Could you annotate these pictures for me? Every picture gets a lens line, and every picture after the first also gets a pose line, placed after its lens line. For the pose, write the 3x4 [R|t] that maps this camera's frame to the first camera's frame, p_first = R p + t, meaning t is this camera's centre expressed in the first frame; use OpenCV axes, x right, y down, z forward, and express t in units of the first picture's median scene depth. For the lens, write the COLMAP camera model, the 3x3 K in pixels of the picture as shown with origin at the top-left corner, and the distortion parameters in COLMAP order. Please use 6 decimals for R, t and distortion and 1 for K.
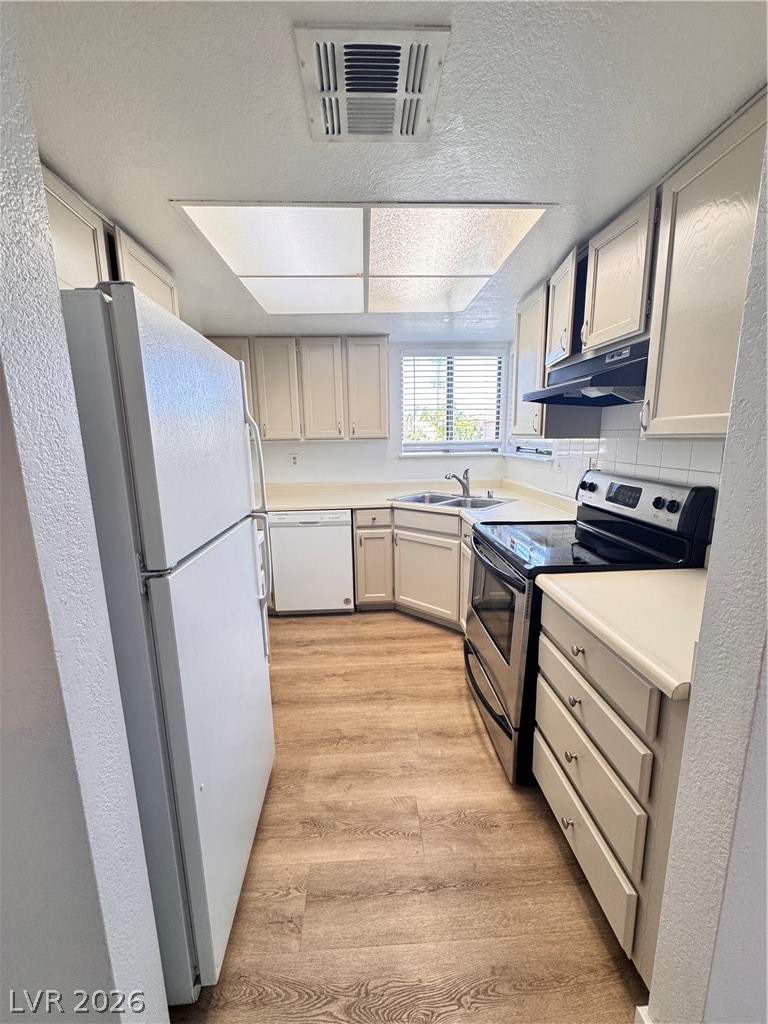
lens RADIAL K [[409.9, 0, 385.2], [0, 409.9, 515.3], [0, 0, 1]] dist [-0.003064, 0.000527]
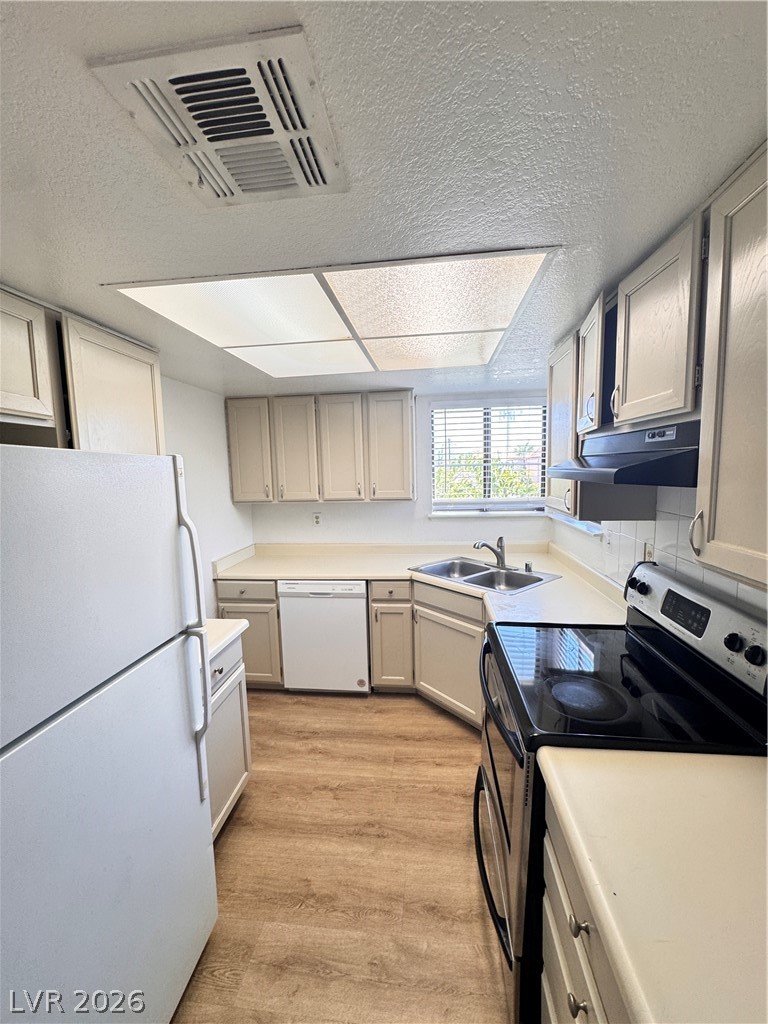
lens RADIAL K [[409.9, 0, 385.5], [0, 409.9, 513.9], [0, 0, 1]] dist [-0.003064, 0.000527]
pose [[0.986120, 0.011269, -0.165654, 0.172441], [-0.024013, 0.996885, -0.075130, -0.151268], [0.164291, 0.078065, 0.983318, 0.181215]]
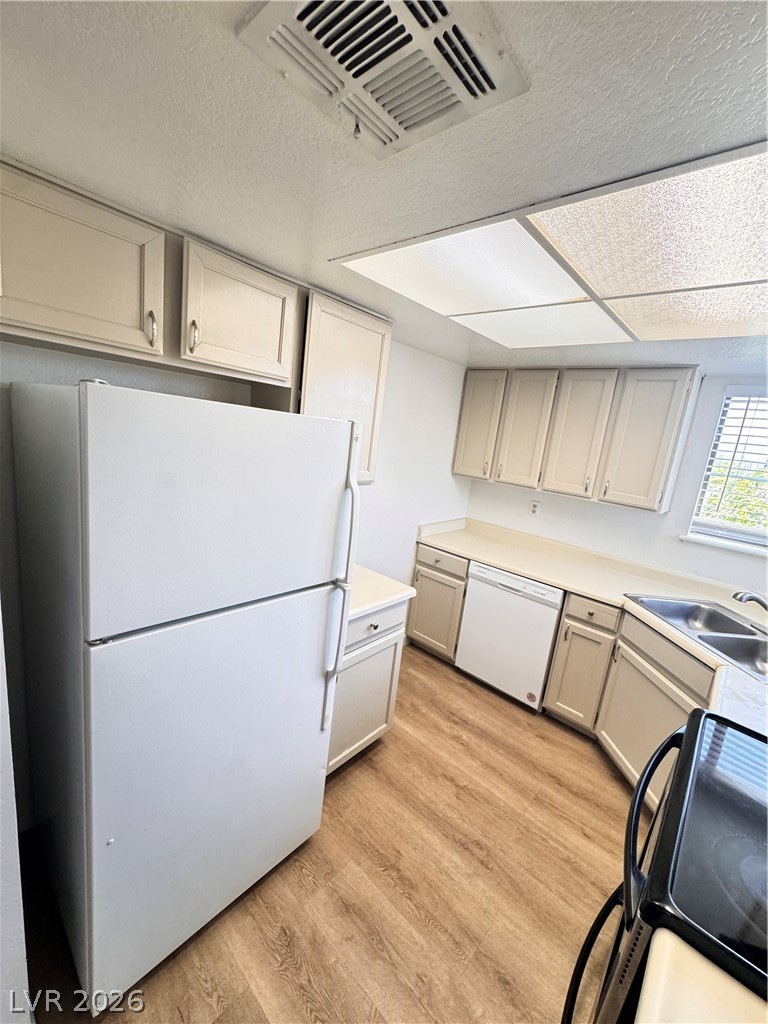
lens RADIAL K [[409.9, 0, 384.4], [0, 409.9, 513.9], [0, 0, 1]] dist [-0.003064, 0.000527]
pose [[0.696400, 0.238053, -0.677021, 0.274683], [-0.257915, 0.963372, 0.073442, -0.199444], [0.669707, 0.123470, 0.732290, 0.306650]]
